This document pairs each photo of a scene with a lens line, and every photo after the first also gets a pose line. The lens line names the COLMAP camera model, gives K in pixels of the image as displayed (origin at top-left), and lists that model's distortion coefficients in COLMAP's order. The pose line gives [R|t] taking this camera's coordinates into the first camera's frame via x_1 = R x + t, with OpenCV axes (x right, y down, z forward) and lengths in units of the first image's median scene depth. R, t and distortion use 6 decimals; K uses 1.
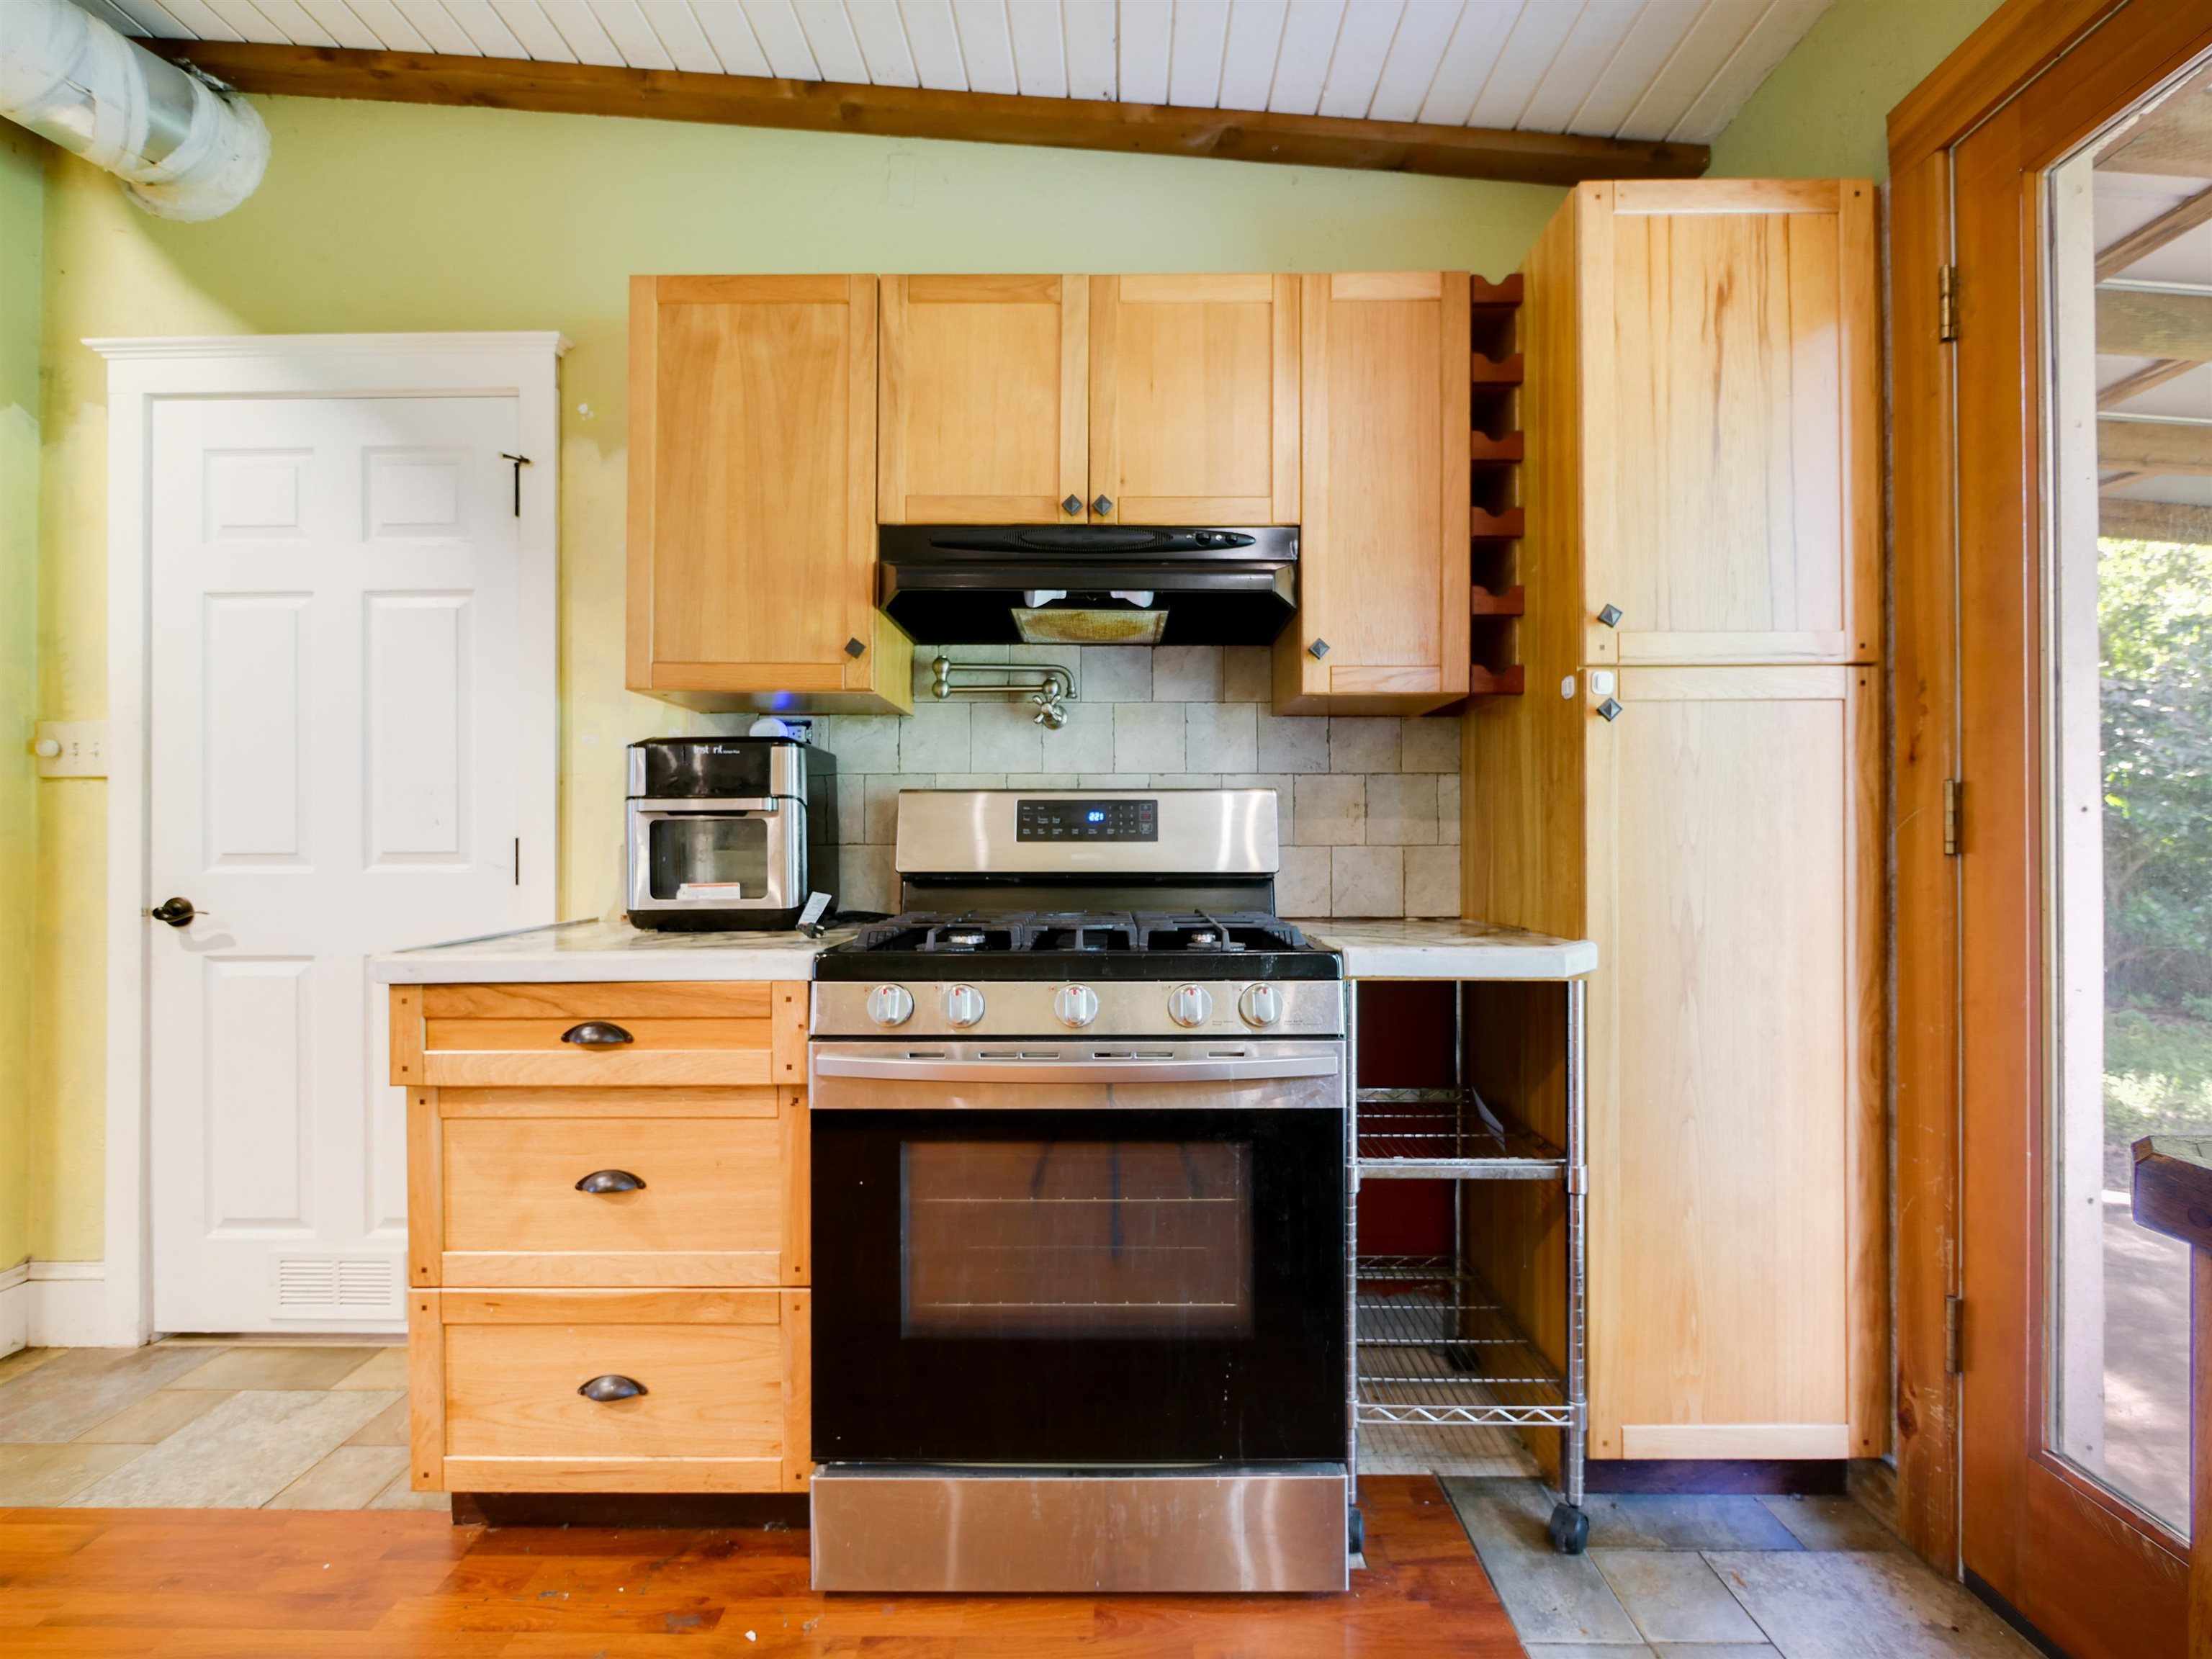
lens RADIAL K [[947.9, 0, 1101.5], [0, 947.9, 839.6], [0, 0, 1]] dist [-0.006504, 0.000508]
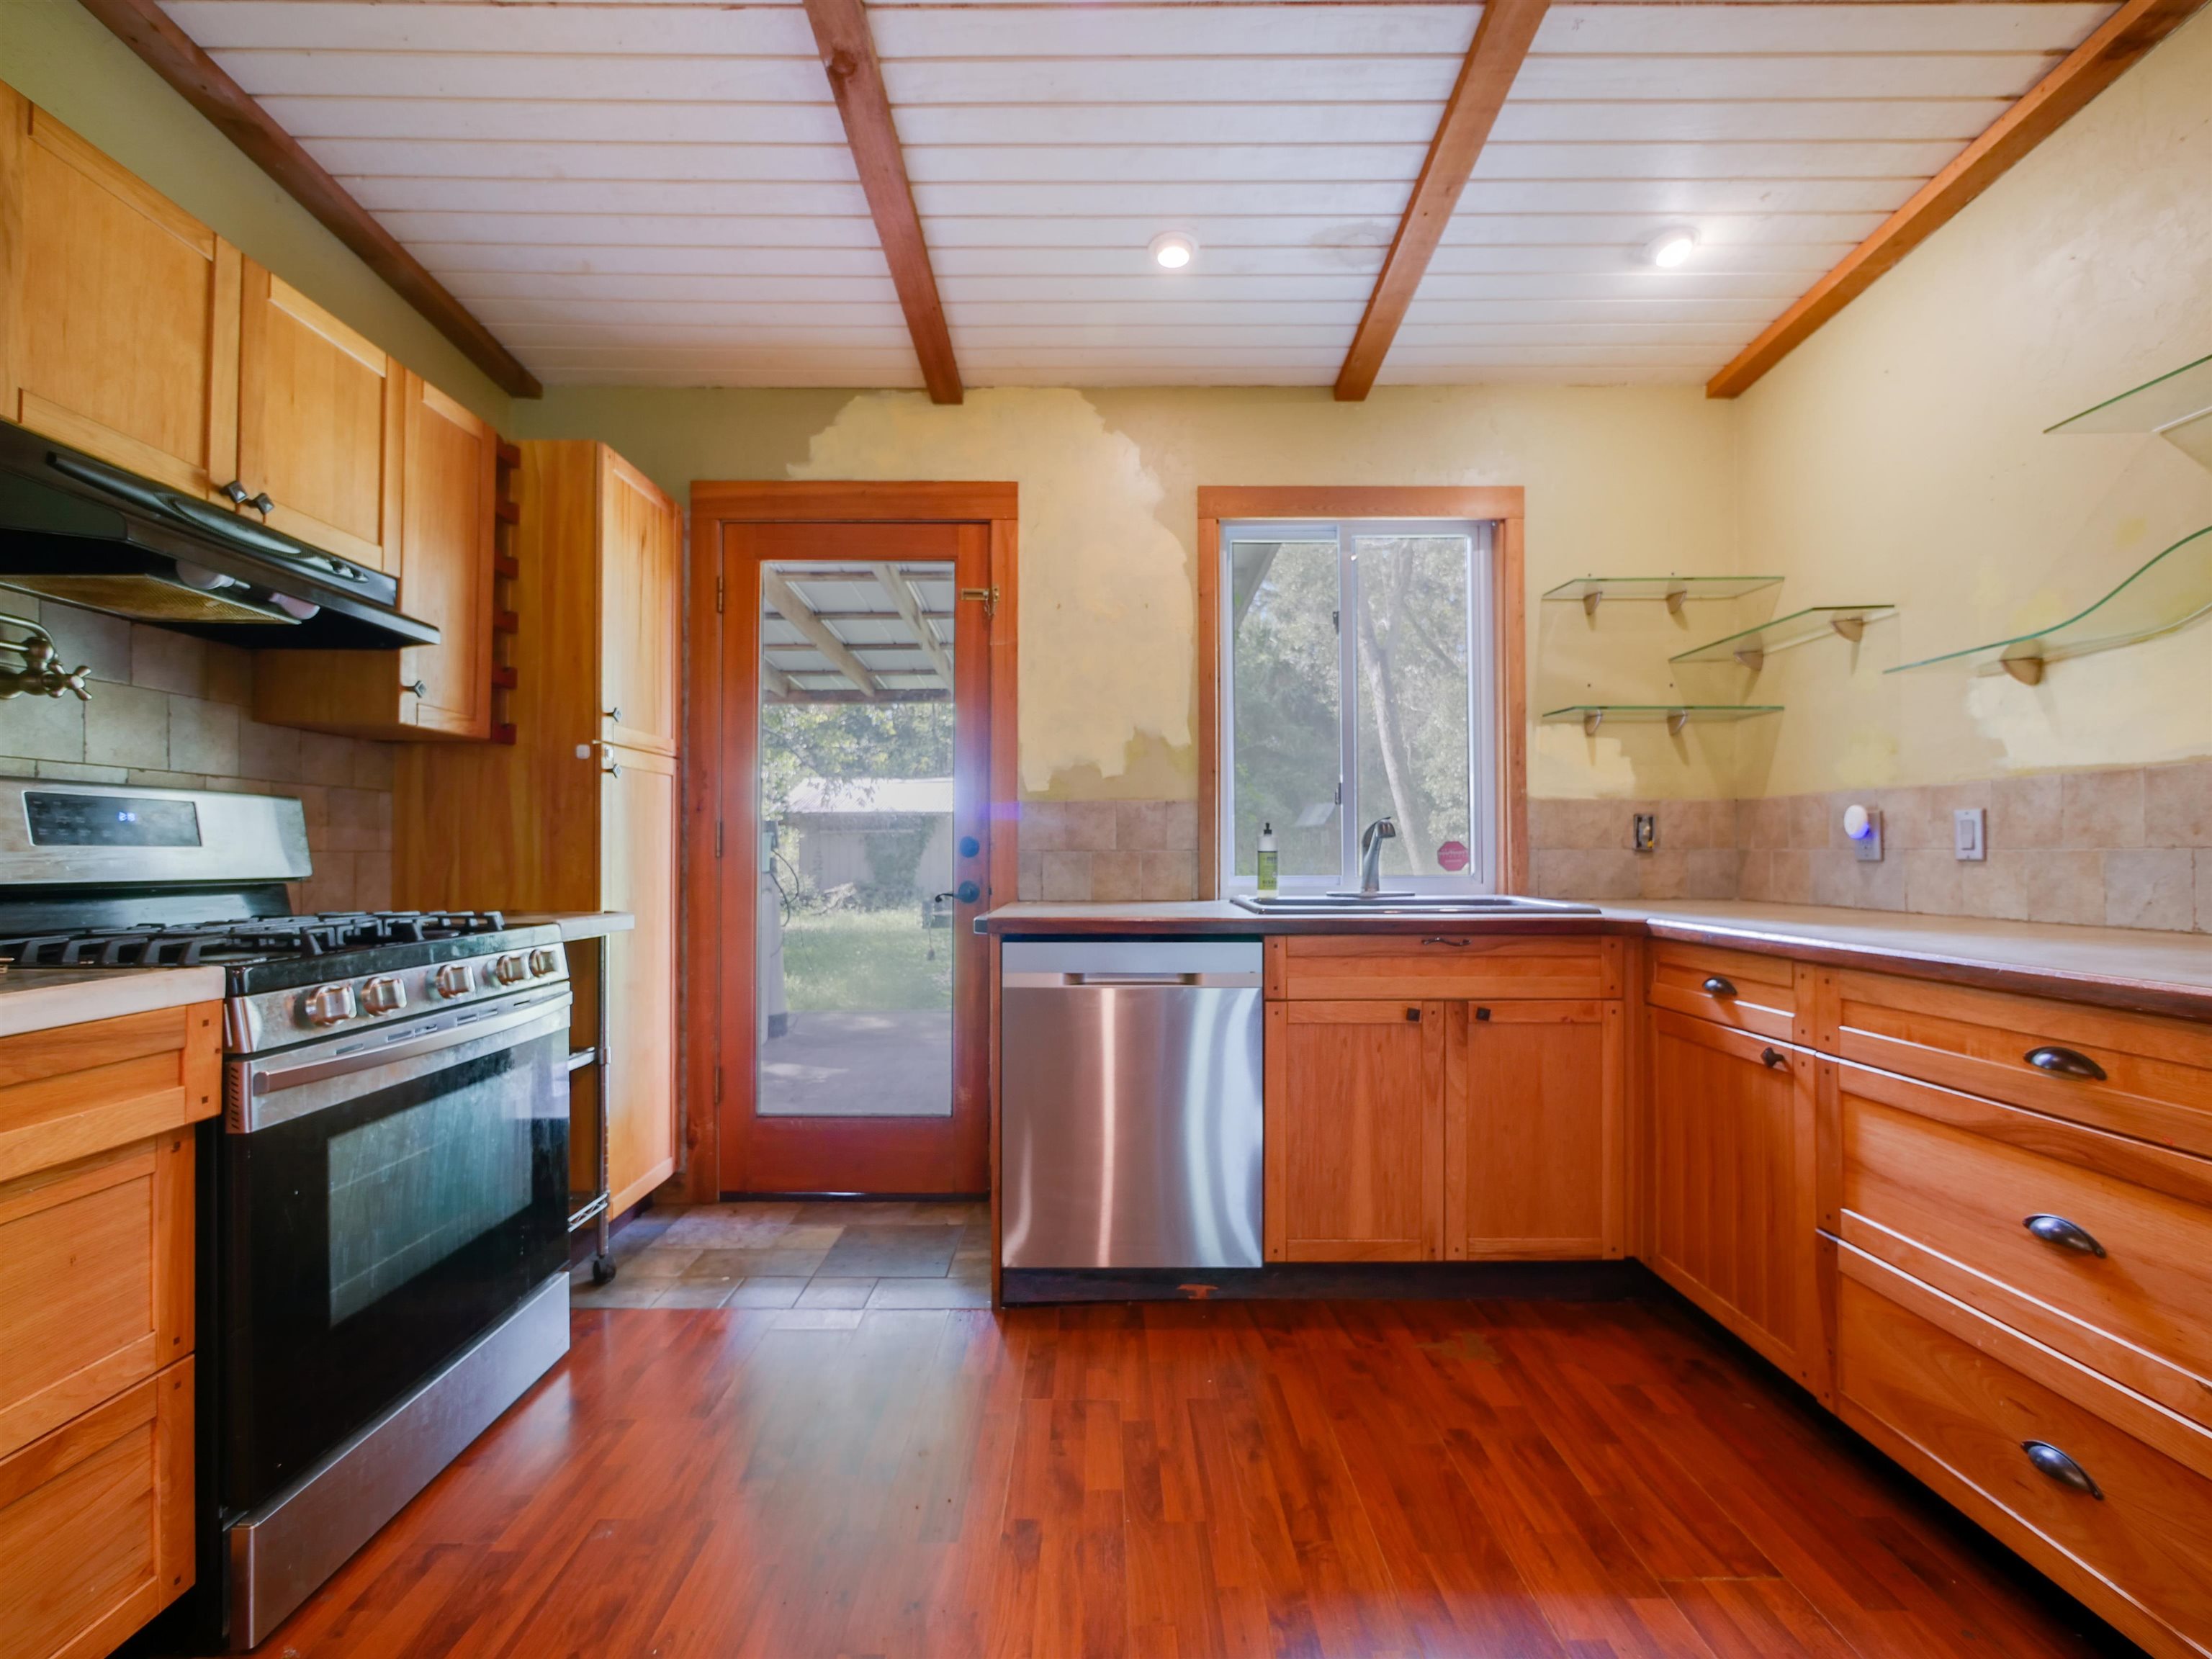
lens RADIAL K [[941.2, 0, 1124.6], [0, 941.2, 842.9], [0, 0, 1]] dist [-0.006573, 0.000241]
pose [[-0.032416, 0.012244, 0.999399, -1.119271], [-0.005355, 0.999908, -0.012424, 0.006516], [-0.999460, -0.005754, -0.032347, 0.157102]]
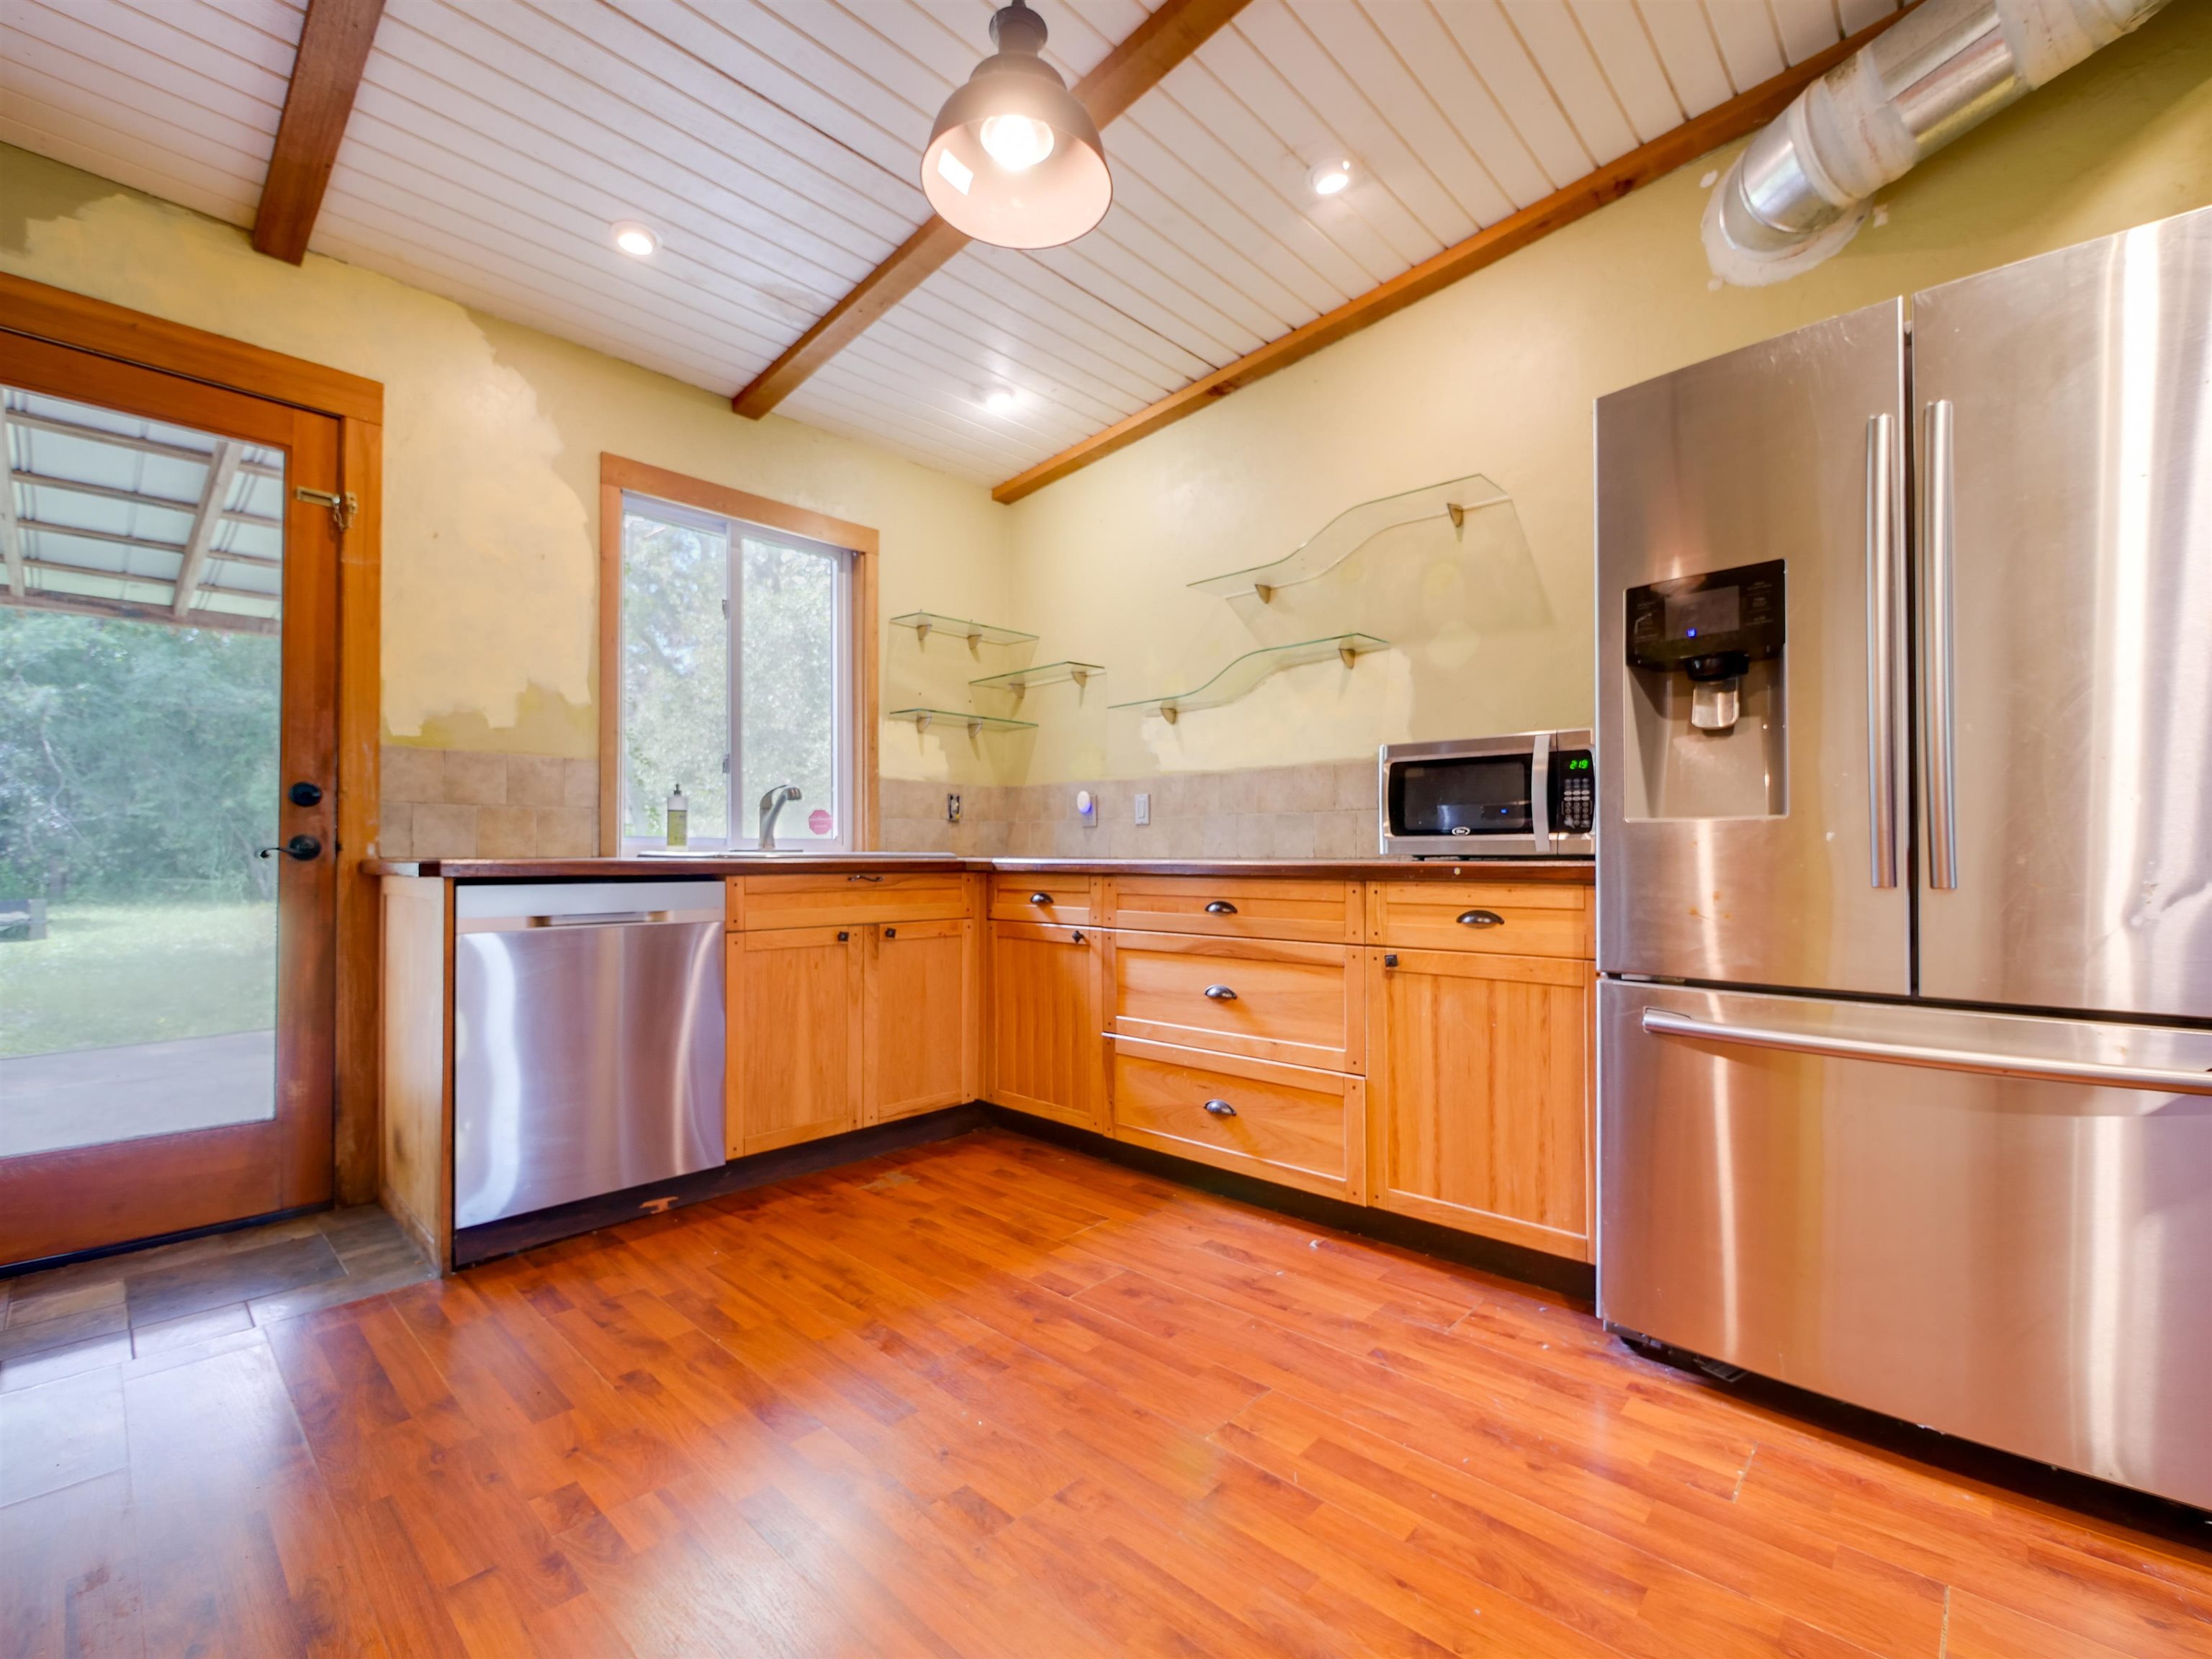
lens RADIAL K [[943.0, 0, 1113.2], [0, 943.0, 837.5], [0, 0, 1]] dist [-0.006980, 0.000500]
pose [[-0.747137, 0.014495, 0.664512, -1.295090], [-0.002457, 0.999695, -0.024570, 0.101968], [-0.664666, -0.019990, -0.746873, 0.688297]]
